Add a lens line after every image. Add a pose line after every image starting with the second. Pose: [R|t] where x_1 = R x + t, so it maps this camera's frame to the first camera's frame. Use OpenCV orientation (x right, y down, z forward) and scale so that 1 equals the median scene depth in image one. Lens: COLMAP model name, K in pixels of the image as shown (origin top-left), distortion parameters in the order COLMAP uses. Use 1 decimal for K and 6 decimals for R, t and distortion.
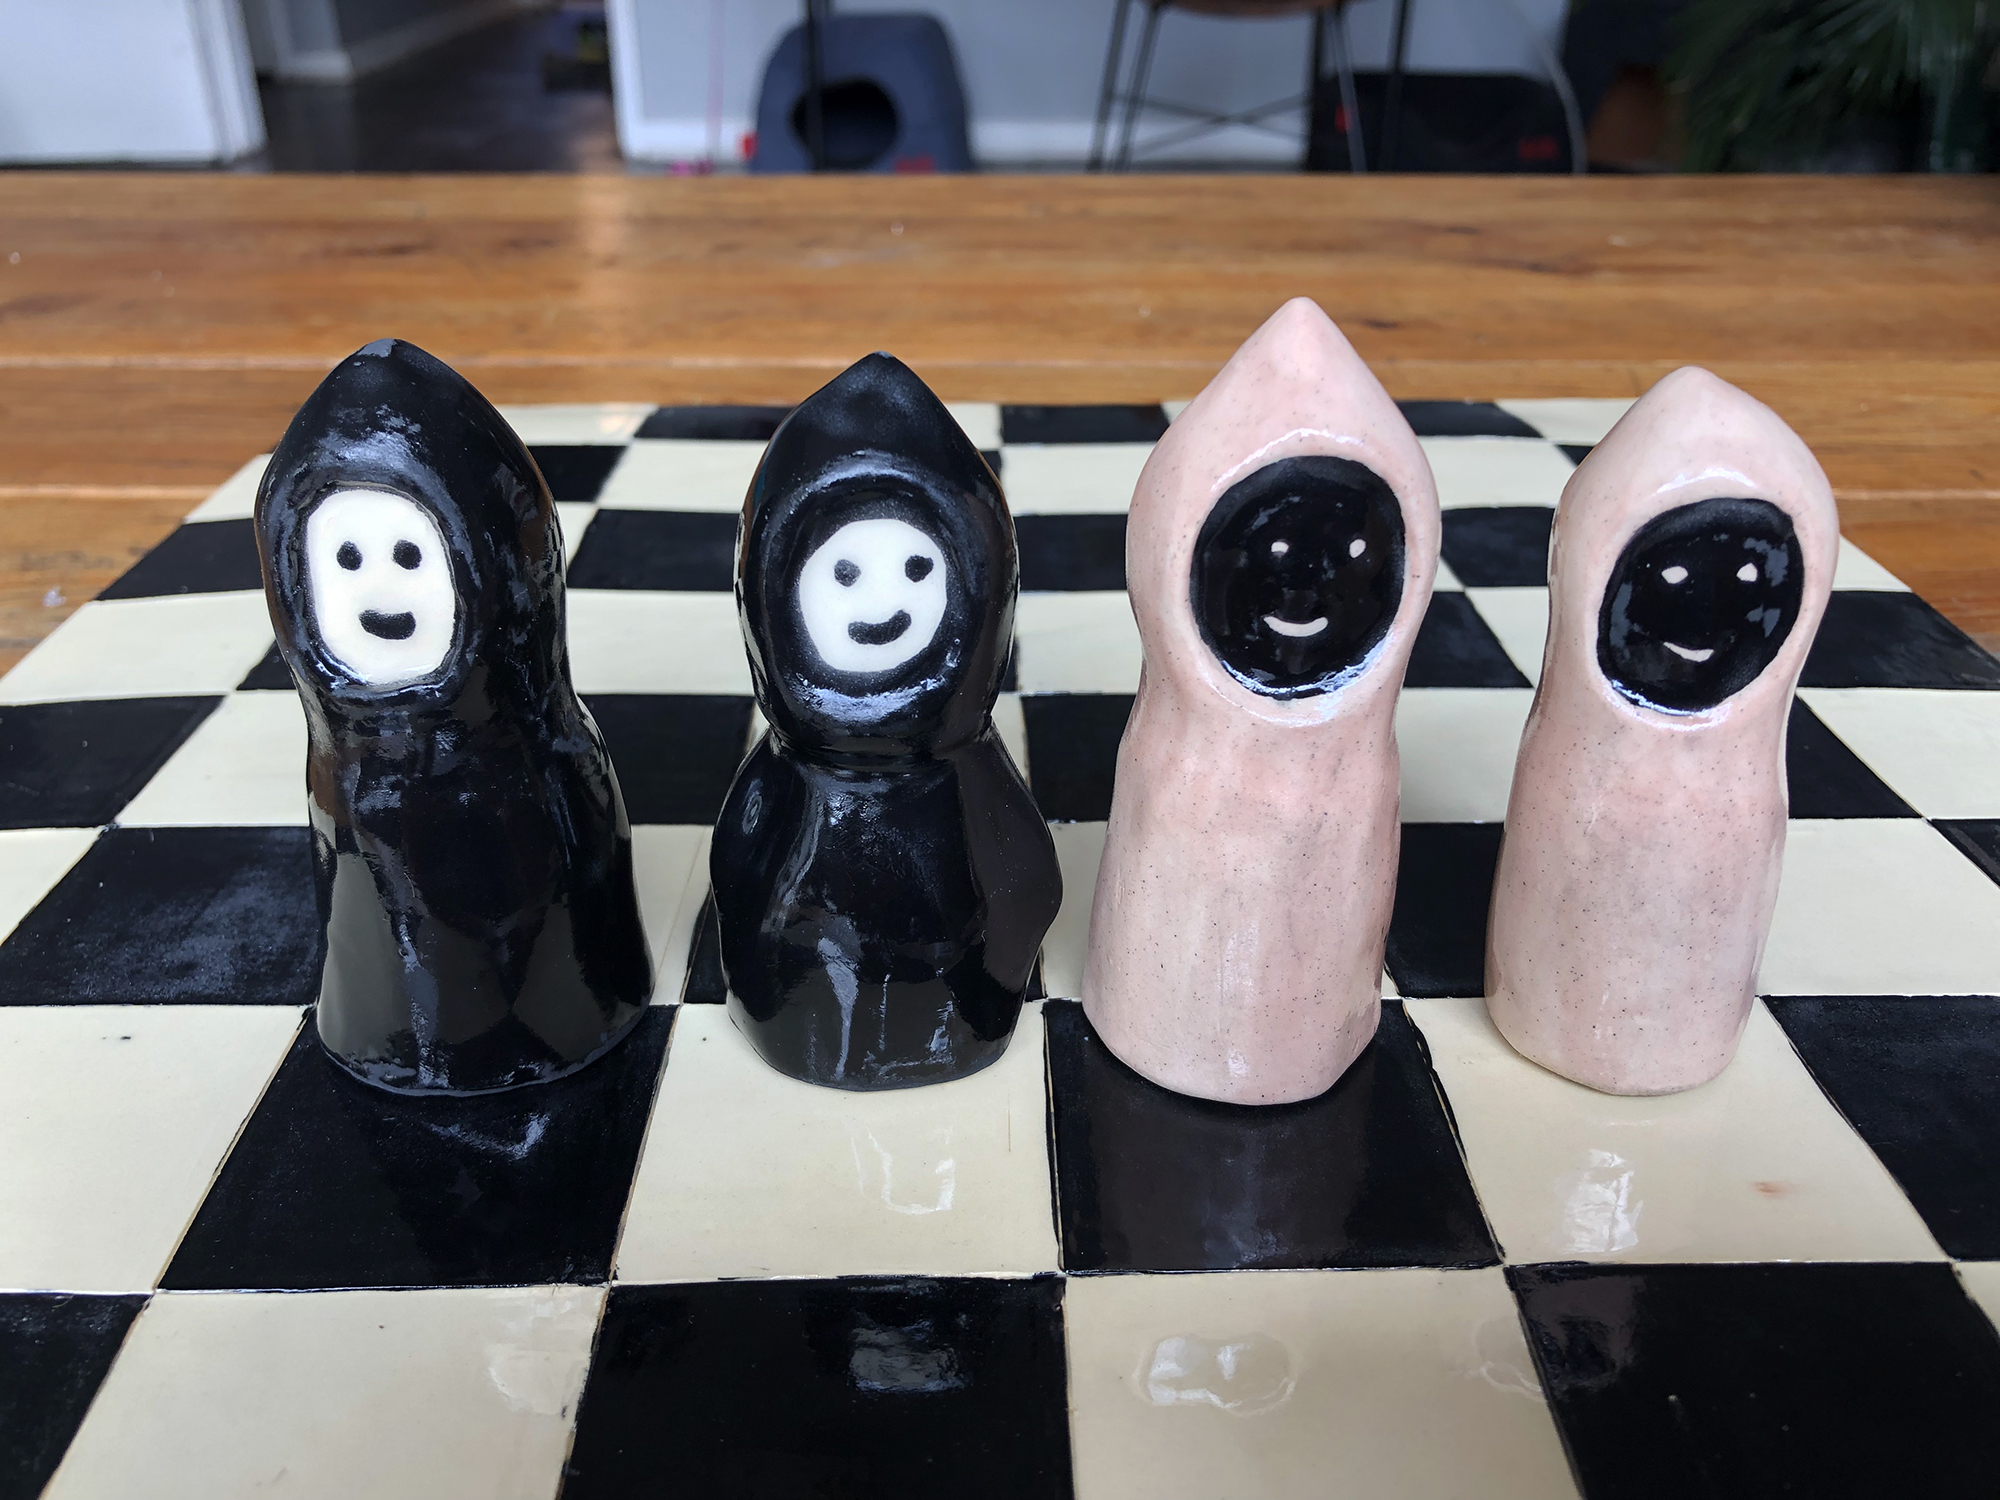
lens RADIAL K [[1672.1, 0, 1000.0], [0, 1672.1, 750.0], [0, 0, 1]] dist [0.006823, -0.002741]
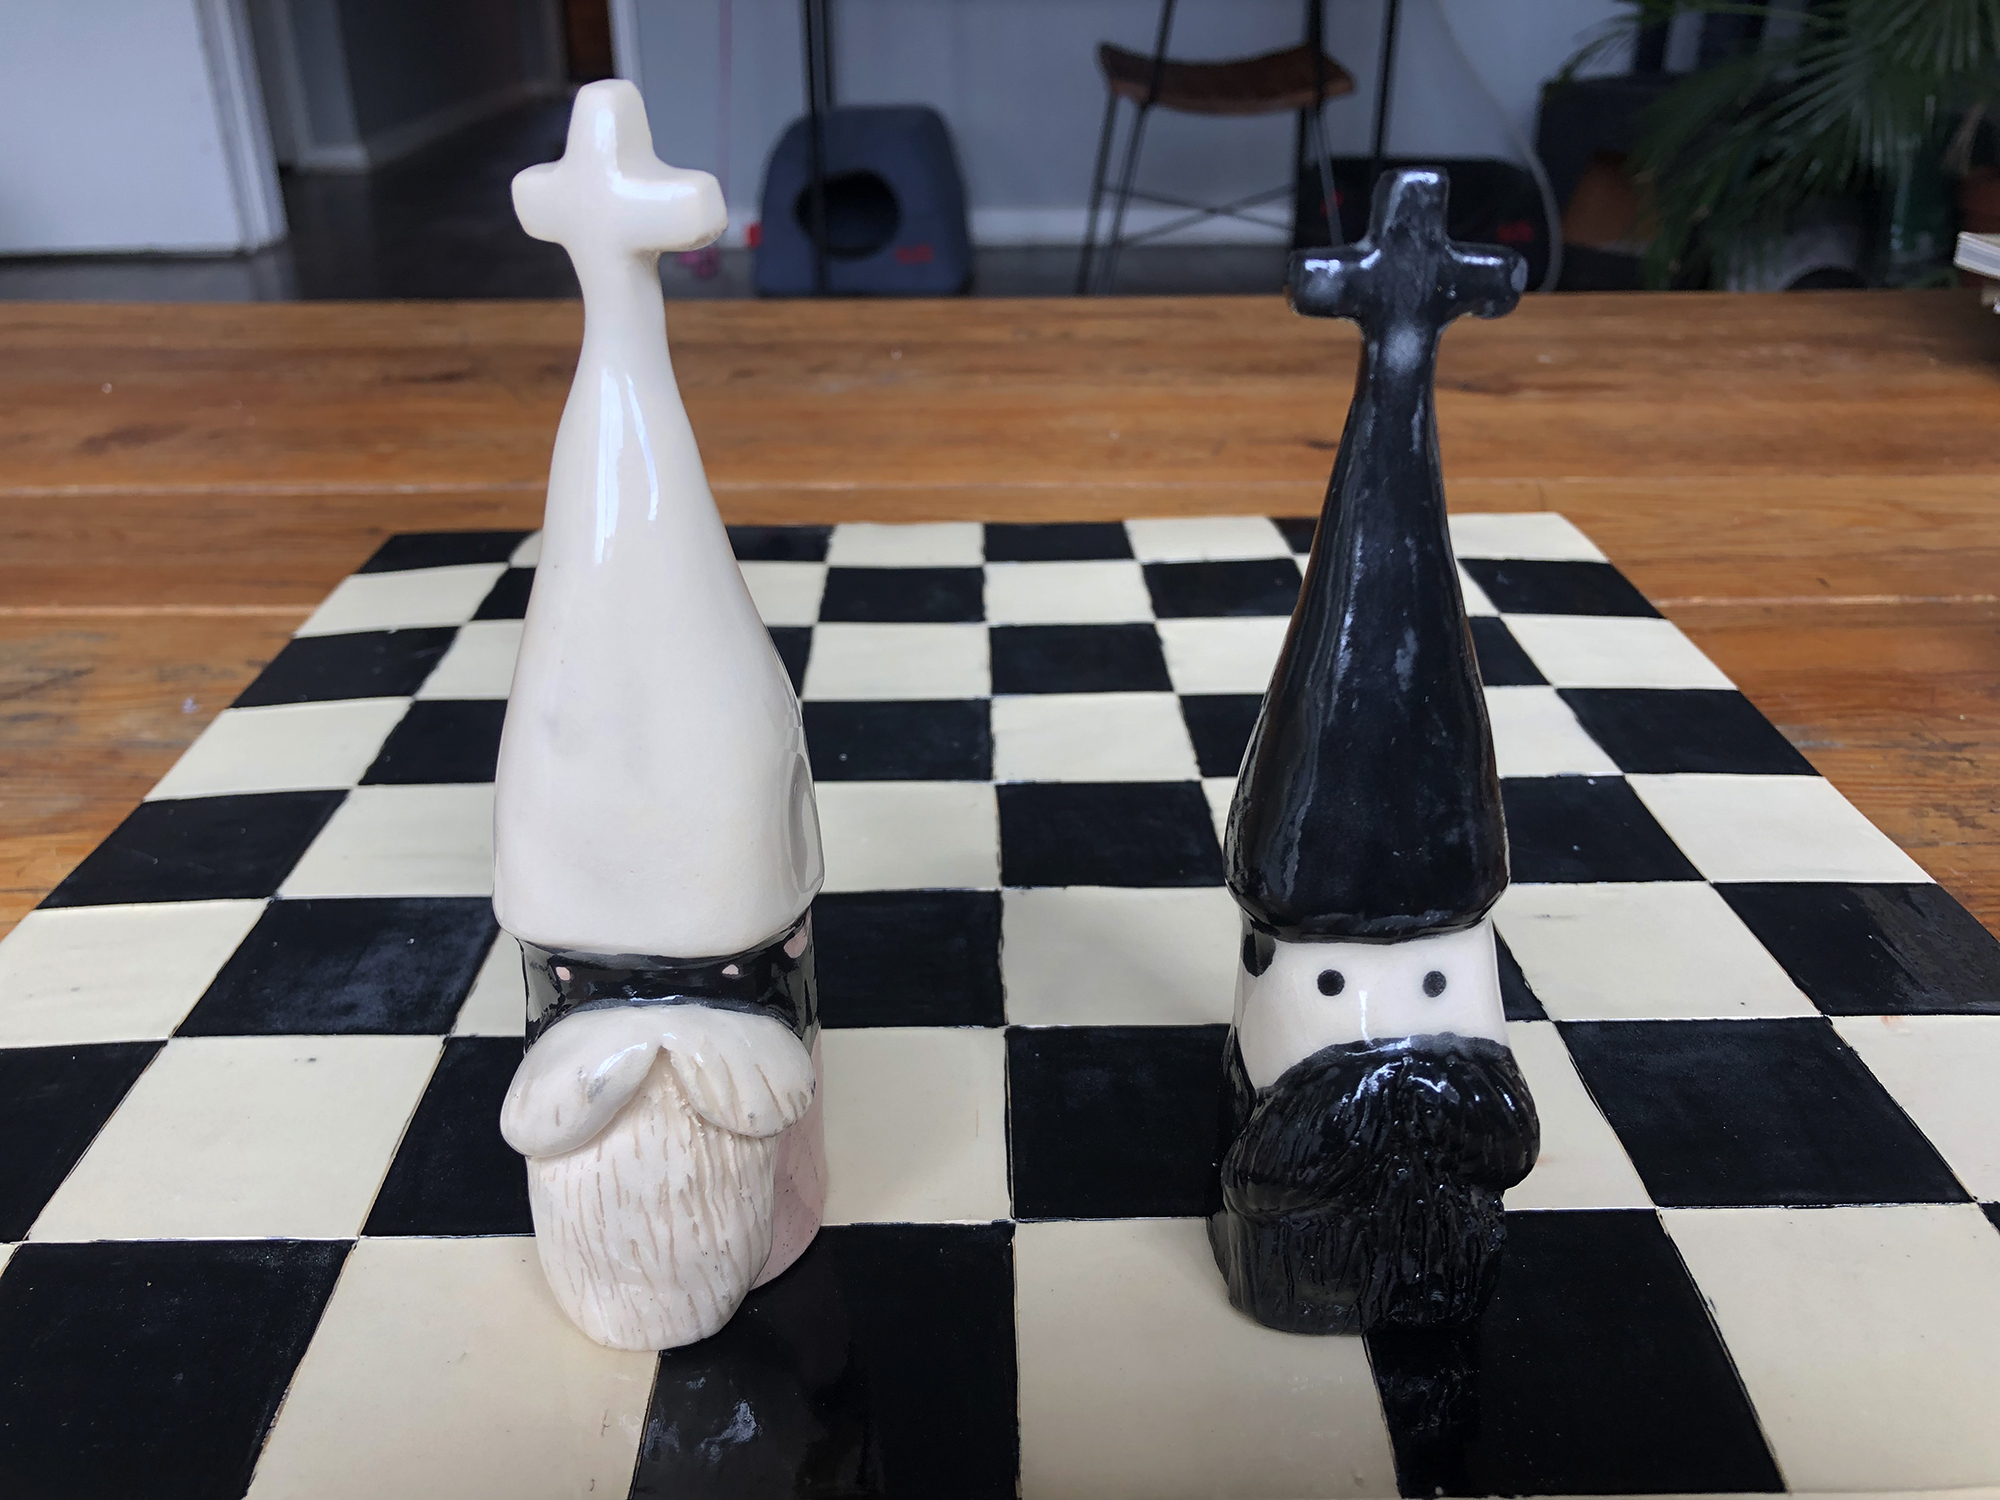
lens RADIAL K [[1662.9, 0, 1000.0], [0, 1662.9, 750.0], [0, 0, 1]] dist [0.006673, -0.000790]
pose [[0.999976, -0.006726, -0.001726, 0.011579], [0.006658, 0.999308, -0.036583, -0.009194], [0.001971, 0.036571, 0.999329, -0.142670]]
